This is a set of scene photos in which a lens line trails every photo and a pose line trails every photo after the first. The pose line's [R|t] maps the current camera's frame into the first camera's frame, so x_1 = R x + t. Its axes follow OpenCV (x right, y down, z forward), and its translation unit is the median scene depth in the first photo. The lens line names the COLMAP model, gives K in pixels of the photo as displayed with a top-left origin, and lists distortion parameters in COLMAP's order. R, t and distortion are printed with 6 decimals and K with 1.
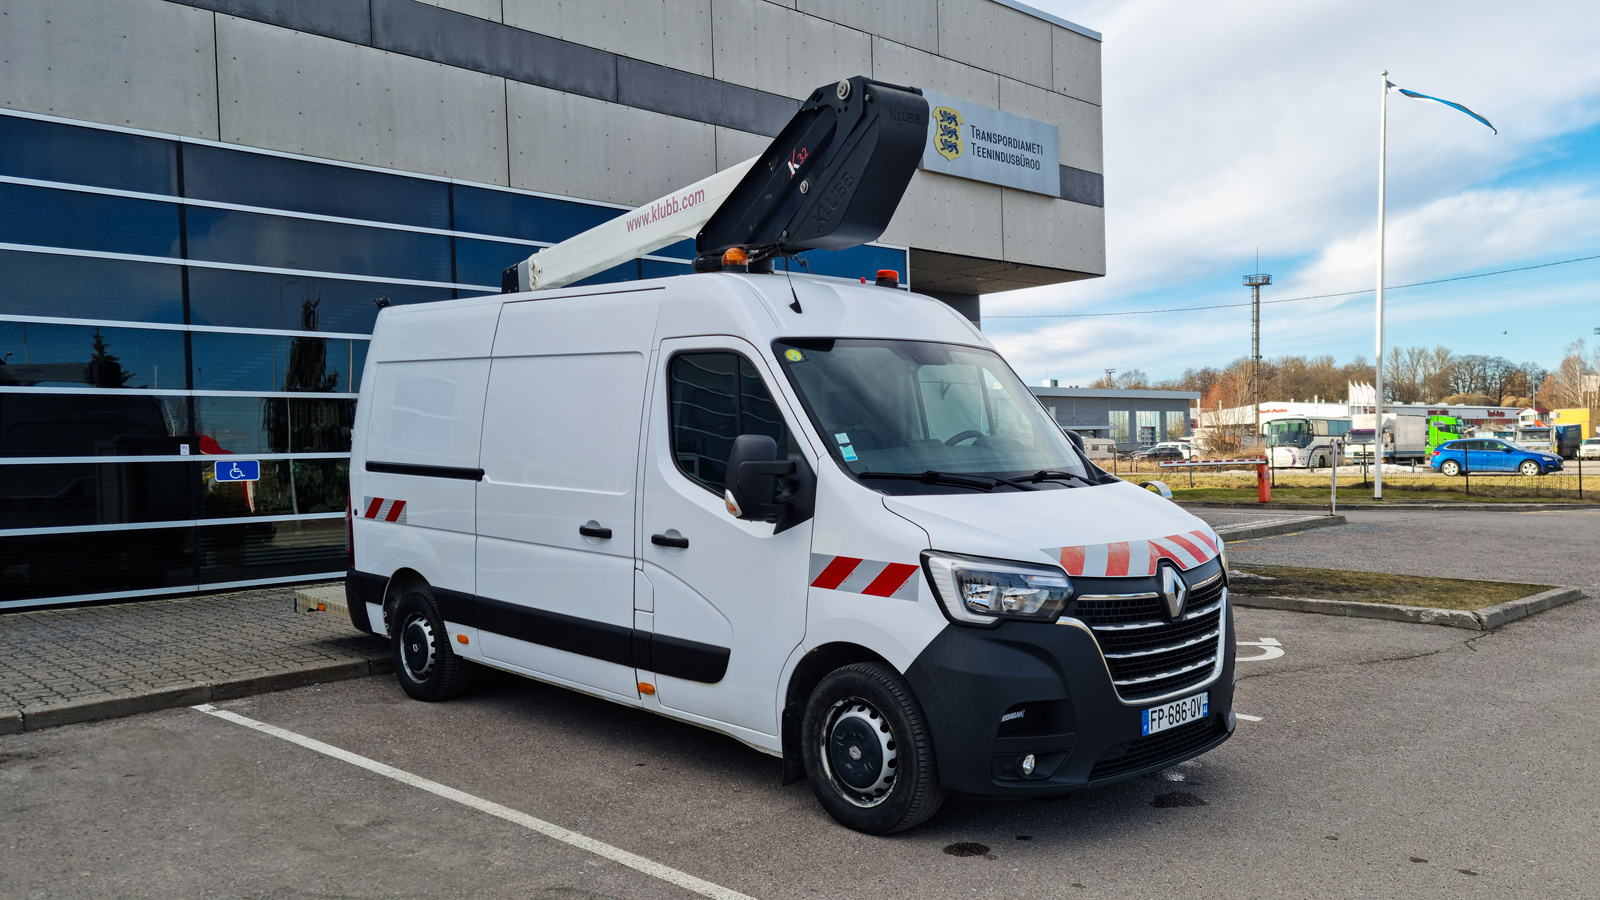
lens RADIAL K [[1228.1, 0, 805.0], [0, 1228.1, 461.6], [0, 0, 1]] dist [0.067628, -0.054275]
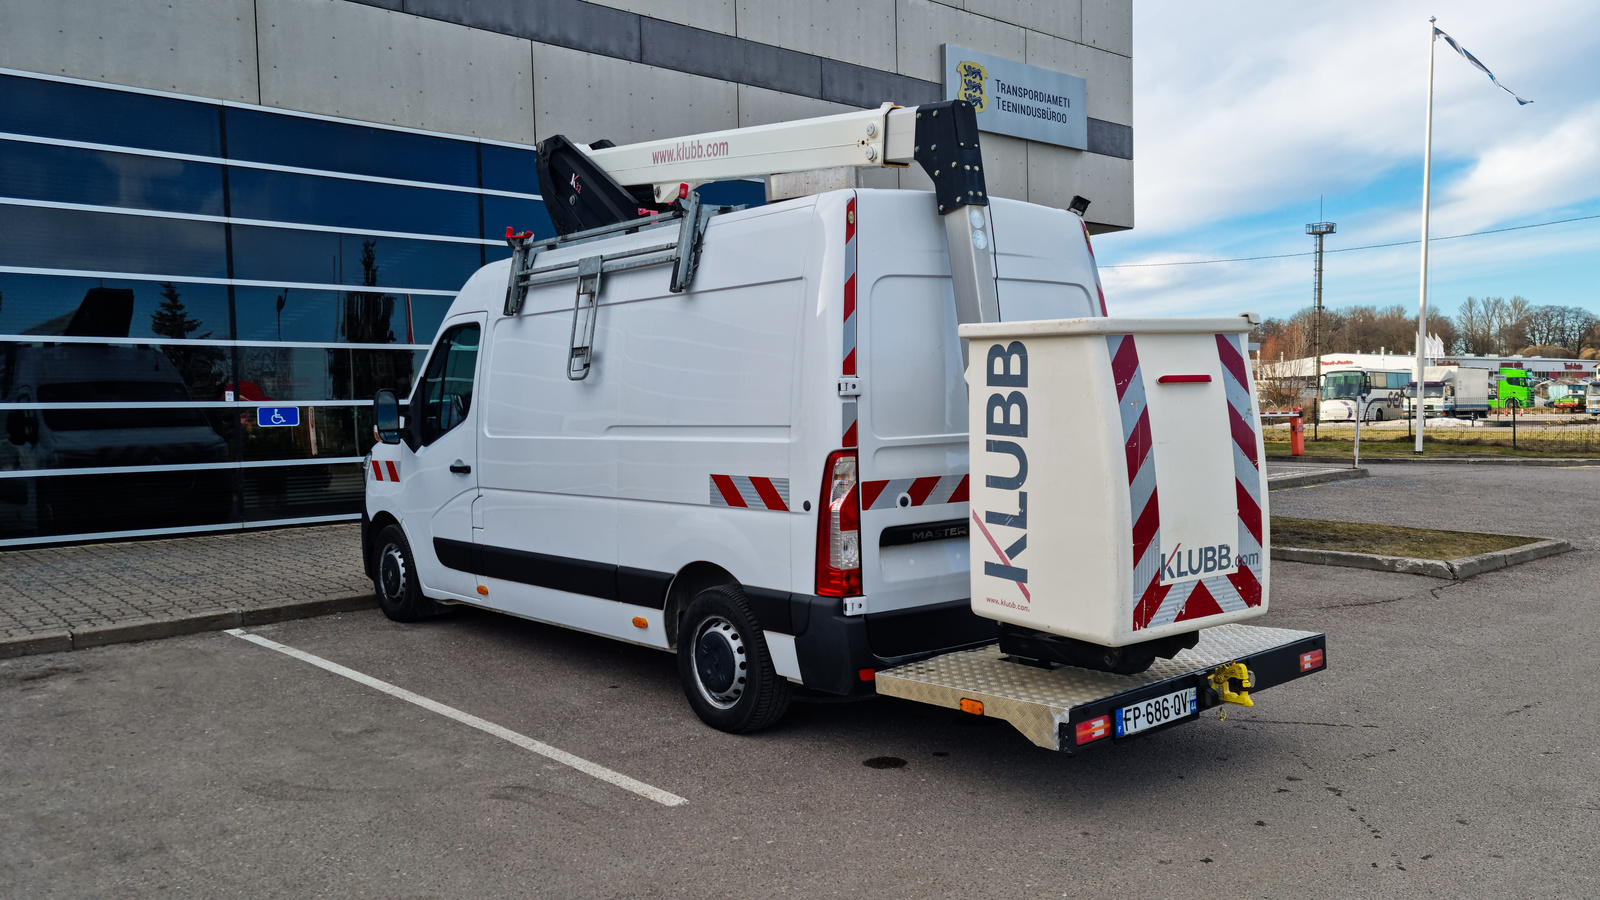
lens RADIAL K [[1227.6, 0, 800.0], [0, 1227.6, 450.0], [0, 0, 1]] dist [0.046192, -0.002144]
pose [[0.998727, 0.008336, -0.049754, 0.047017], [-0.006765, 0.999475, 0.031672, -0.000482], [0.049992, -0.031295, 0.998259, -0.042950]]
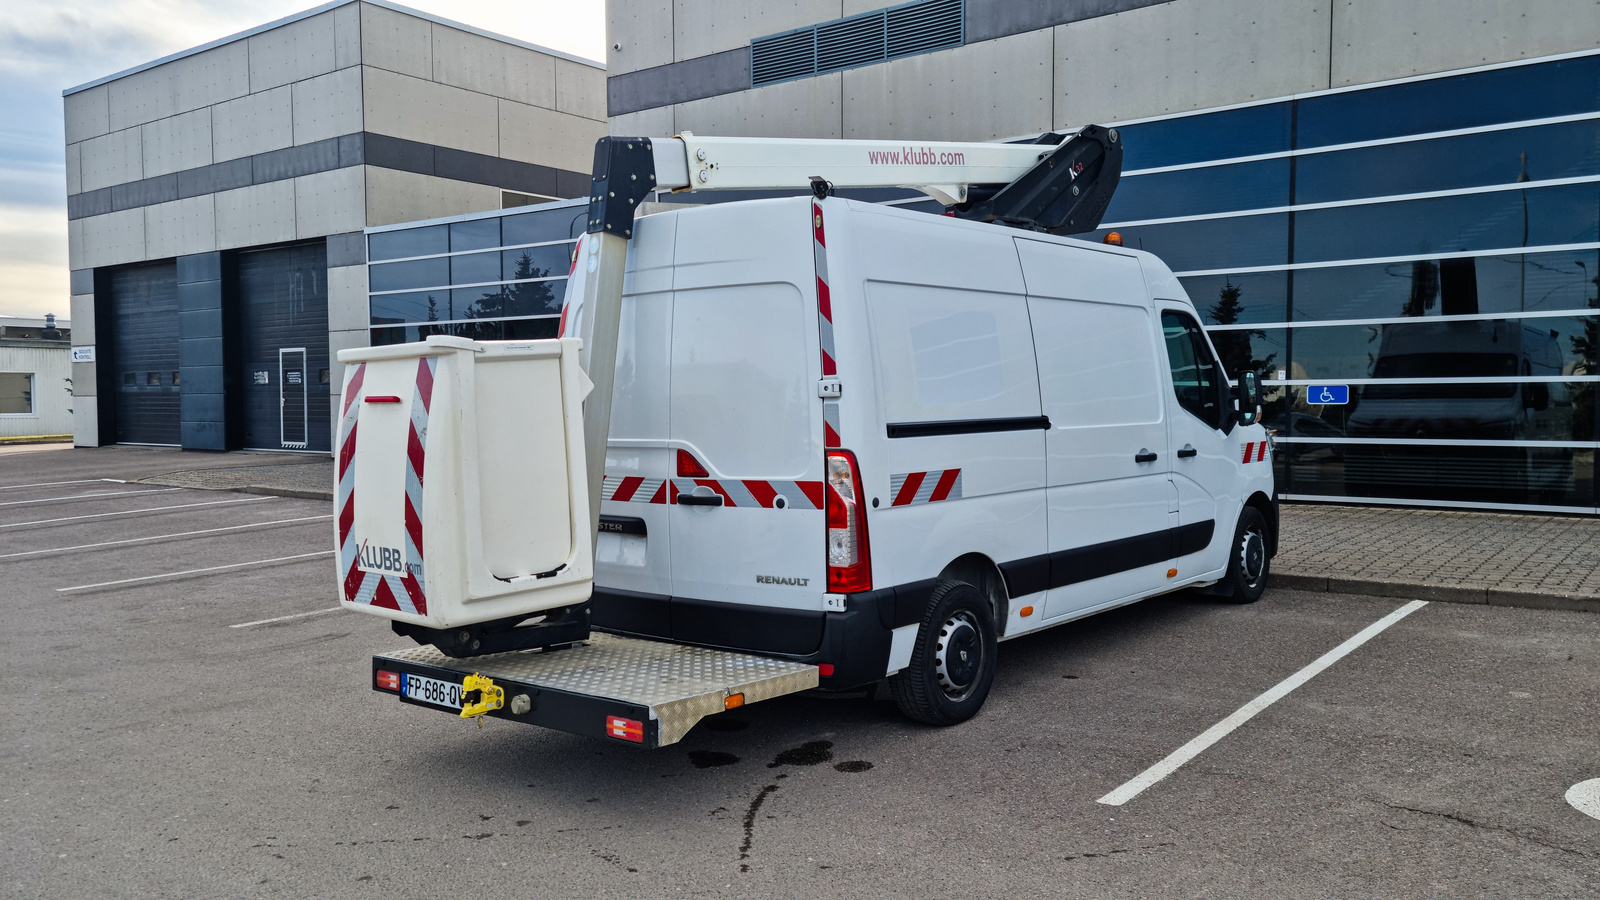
lens RADIAL K [[1227.6, 0, 800.0], [0, 1227.6, 450.0], [0, 0, 1]] dist [0.046192, -0.002144]
pose [[0.157053, 0.072272, -0.984942, 0.579676], [-0.001244, 0.997332, 0.072982, -0.024292], [0.987589, -0.010237, 0.156724, 0.401635]]
